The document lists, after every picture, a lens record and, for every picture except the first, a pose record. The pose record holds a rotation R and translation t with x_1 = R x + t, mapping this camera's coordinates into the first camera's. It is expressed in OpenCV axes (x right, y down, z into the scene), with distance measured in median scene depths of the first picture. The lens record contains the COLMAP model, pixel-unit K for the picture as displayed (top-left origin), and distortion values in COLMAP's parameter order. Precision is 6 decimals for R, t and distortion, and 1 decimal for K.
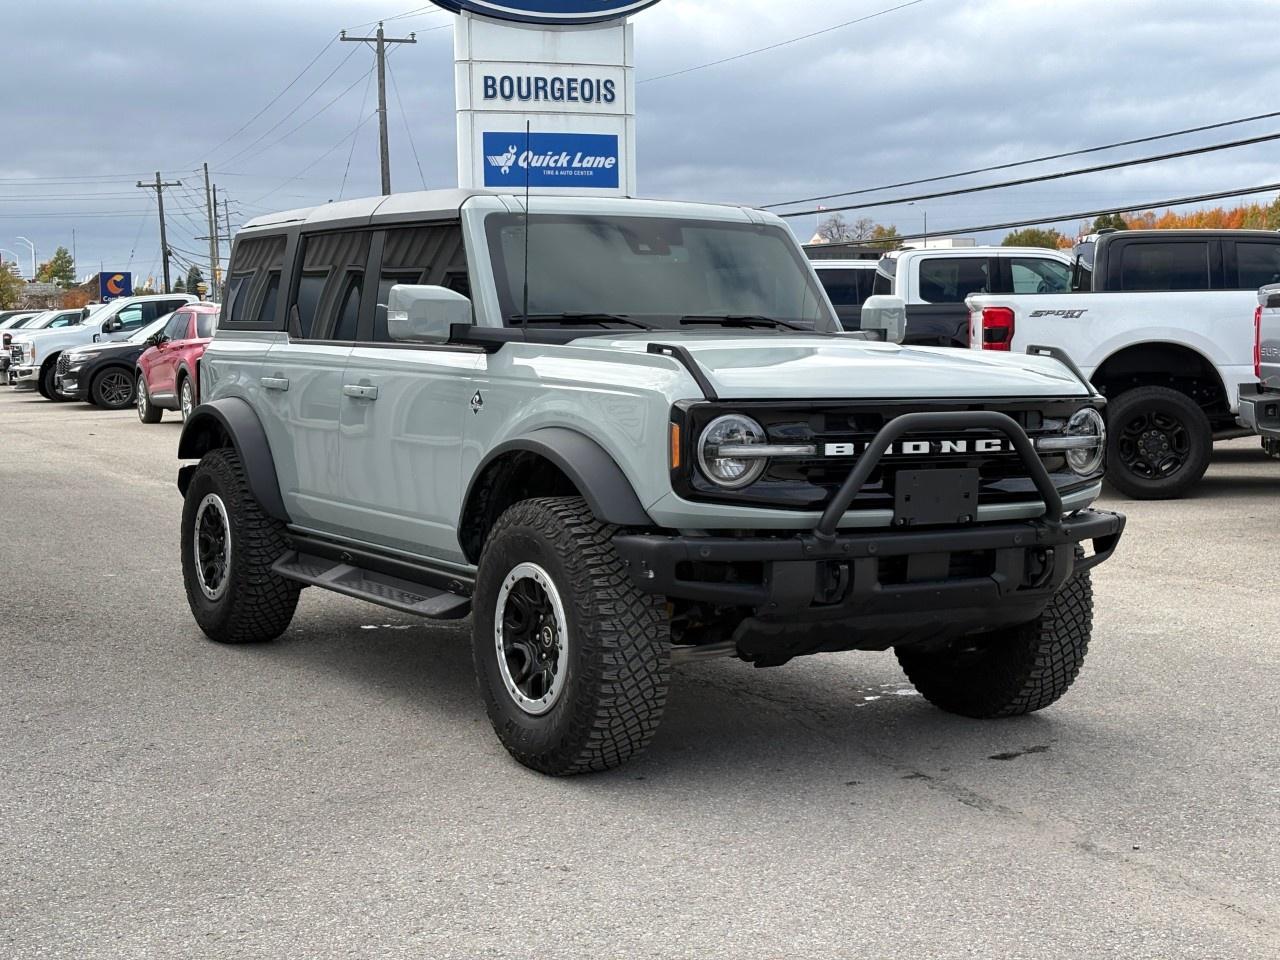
lens RADIAL K [[1934.7, 0, 640.0], [0, 1934.7, 480.0], [0, 0, 1]] dist [0.272226, -1.089792]
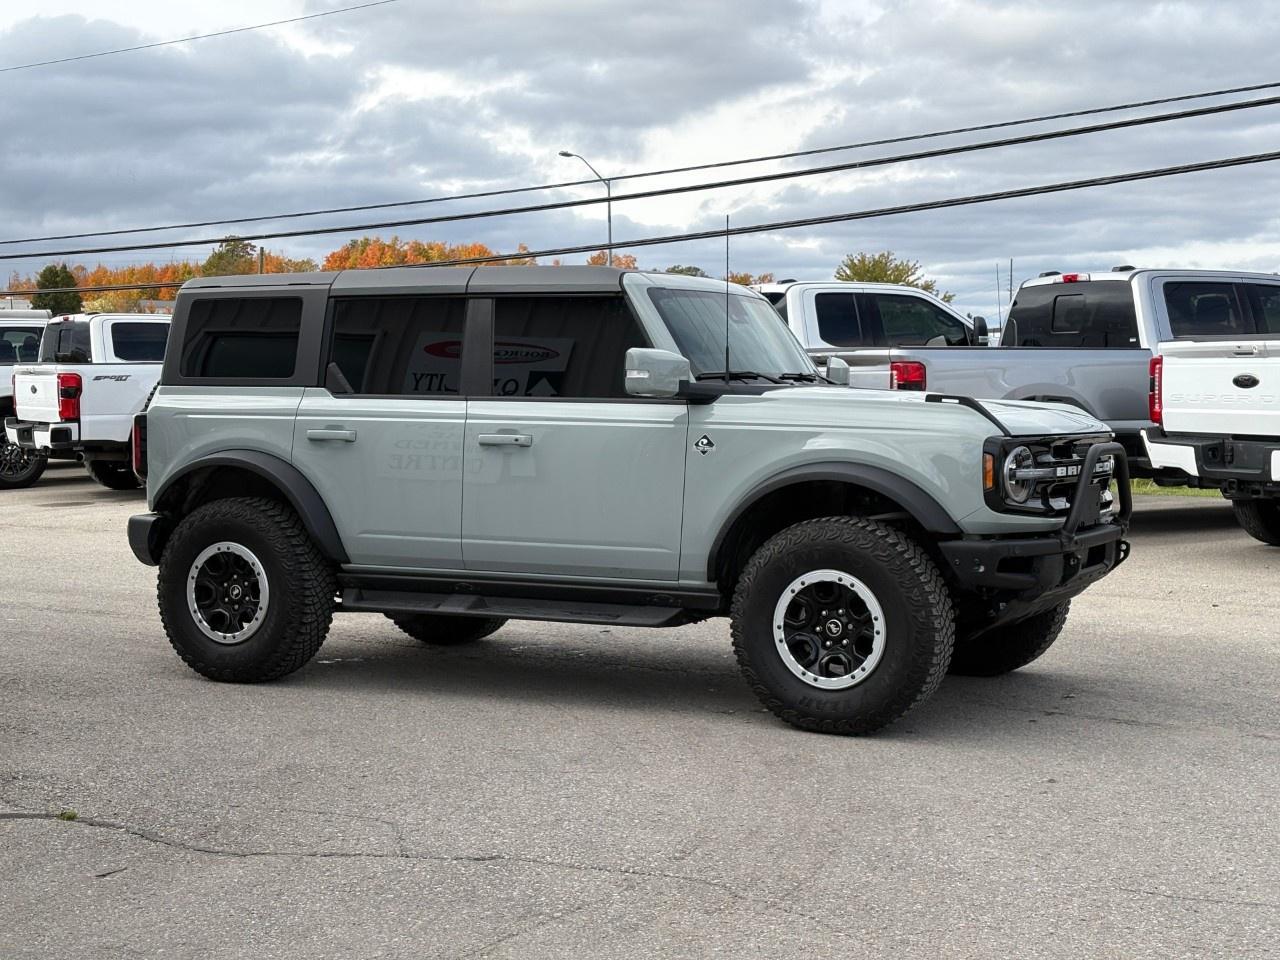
lens RADIAL K [[1934.7, 0, 640.0], [0, 1934.7, 480.0], [0, 0, 1]] dist [0.272226, -1.089792]
pose [[0.857865, -0.028468, 0.513086, -0.804631], [0.042144, 0.998998, -0.015034, -0.001507], [-0.512144, 0.034521, 0.858206, -0.021073]]
